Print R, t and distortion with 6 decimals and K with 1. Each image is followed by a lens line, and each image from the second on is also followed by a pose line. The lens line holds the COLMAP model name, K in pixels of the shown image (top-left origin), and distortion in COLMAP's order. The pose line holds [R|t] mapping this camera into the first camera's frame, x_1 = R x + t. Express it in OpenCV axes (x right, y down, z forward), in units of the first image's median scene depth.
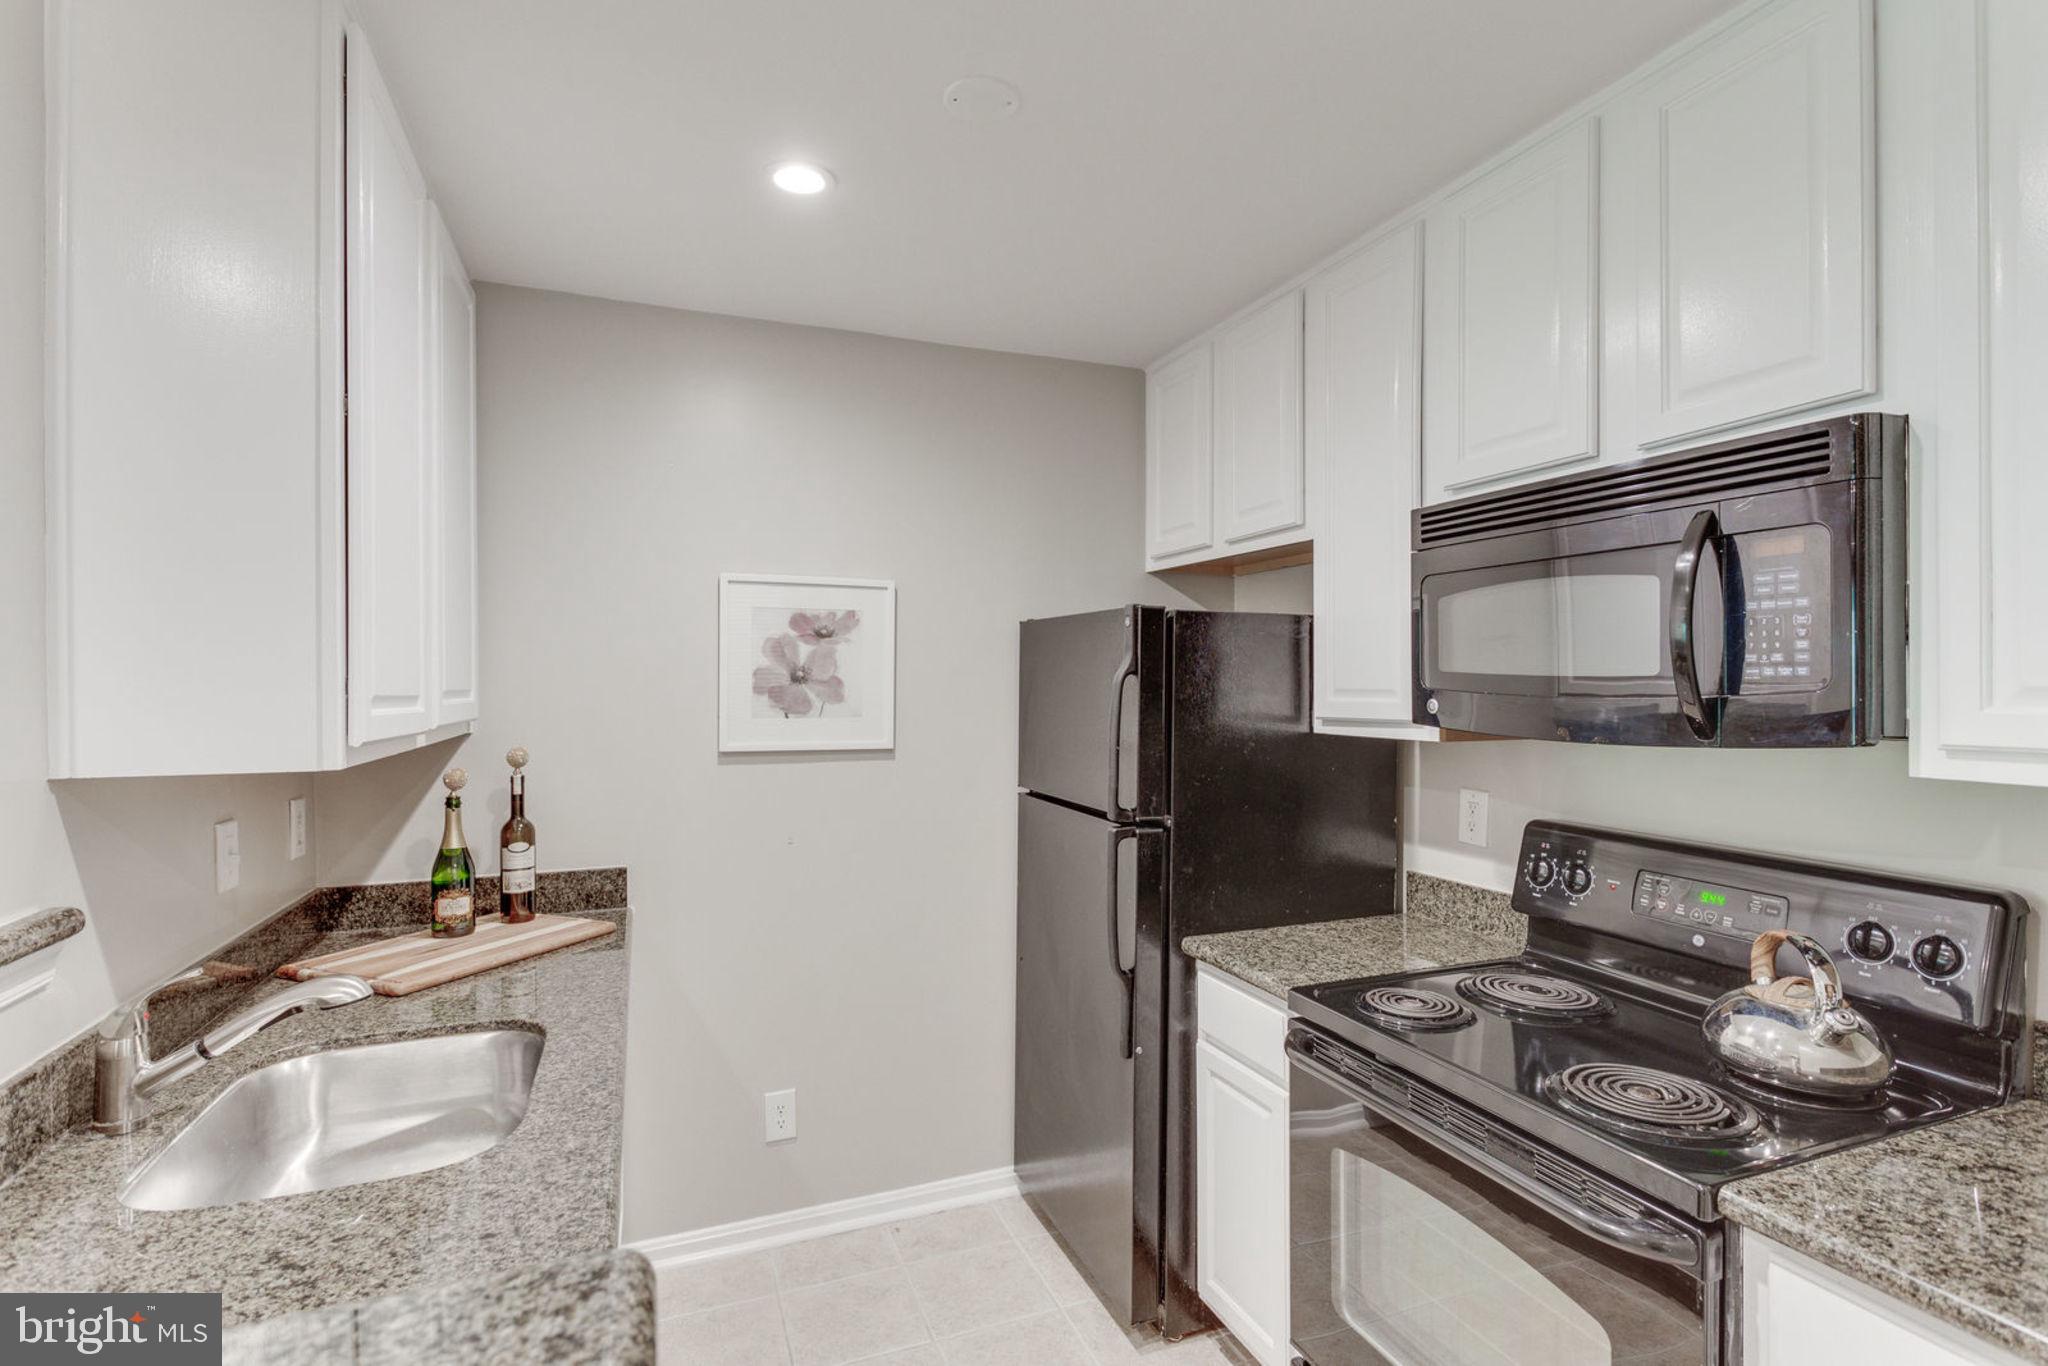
lens RADIAL K [[984.0, 0, 1024.5], [0, 984.0, 685.5], [0, 0, 1]] dist [0.004119, -0.001633]
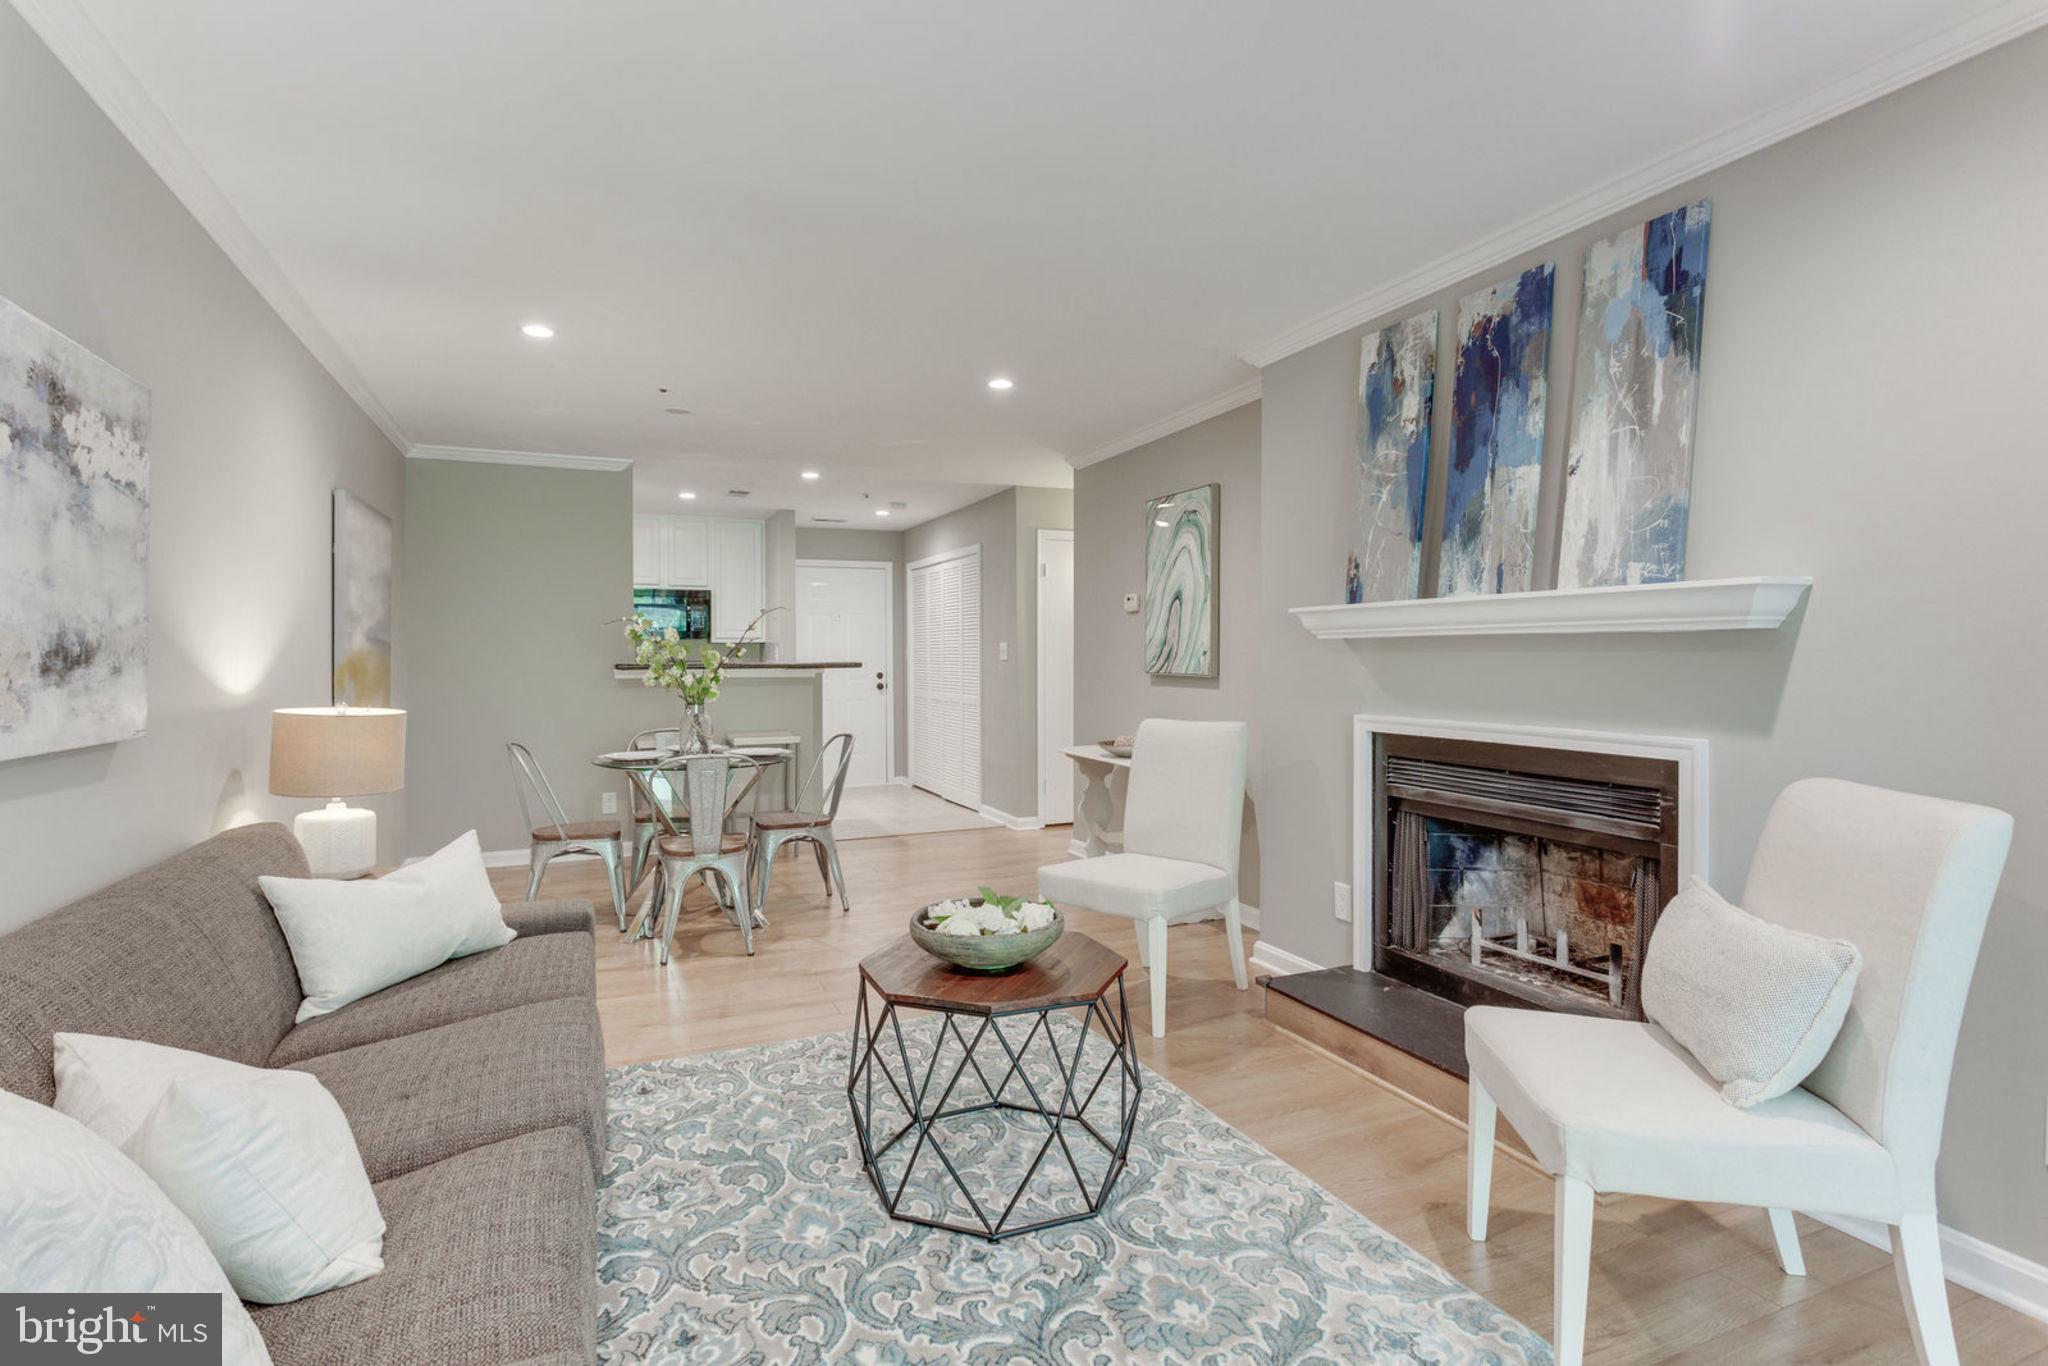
lens RADIAL K [[988.7, 0, 1022.3], [0, 988.7, 660.8], [0, 0, 1]] dist [0.010099, -0.010713]
pose [[-0.036842, -0.004799, 0.999310, -3.357096], [0.003387, 0.999982, 0.004927, 0.106565], [-0.999315, 0.003566, -0.036825, -0.507274]]
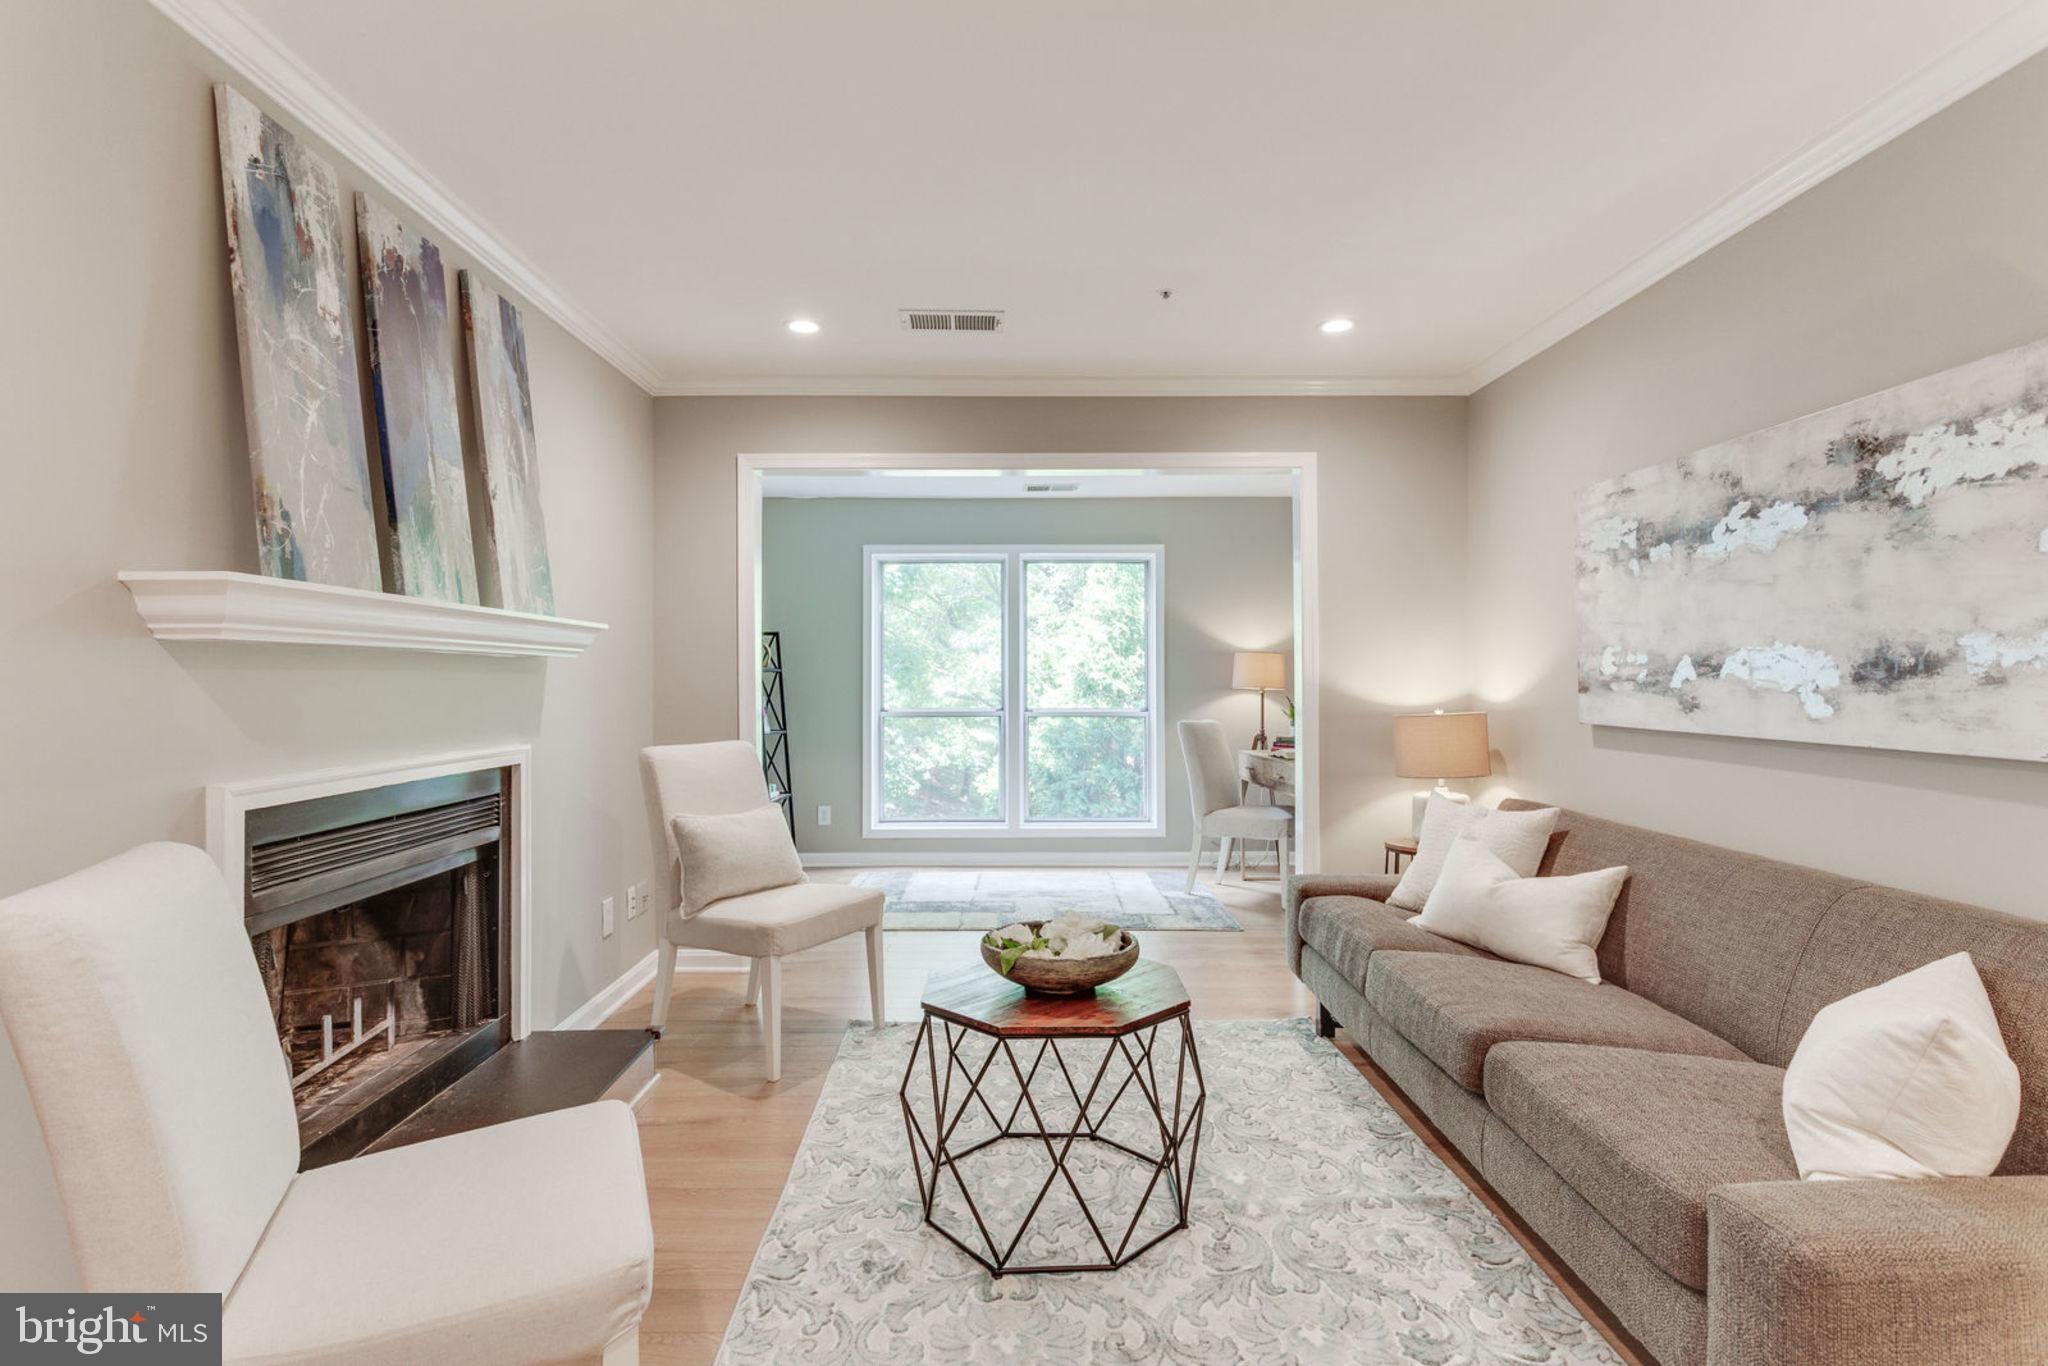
lens RADIAL K [[980.0, 0, 1023.1], [0, 980.0, 681.4], [0, 0, 1]] dist [0.014726, -0.010201]
pose [[-0.353663, 0.002829, -0.935369, -1.360647], [0.002103, 0.999995, 0.002230, 0.113692], [0.935371, -0.001178, -0.353667, -0.187198]]
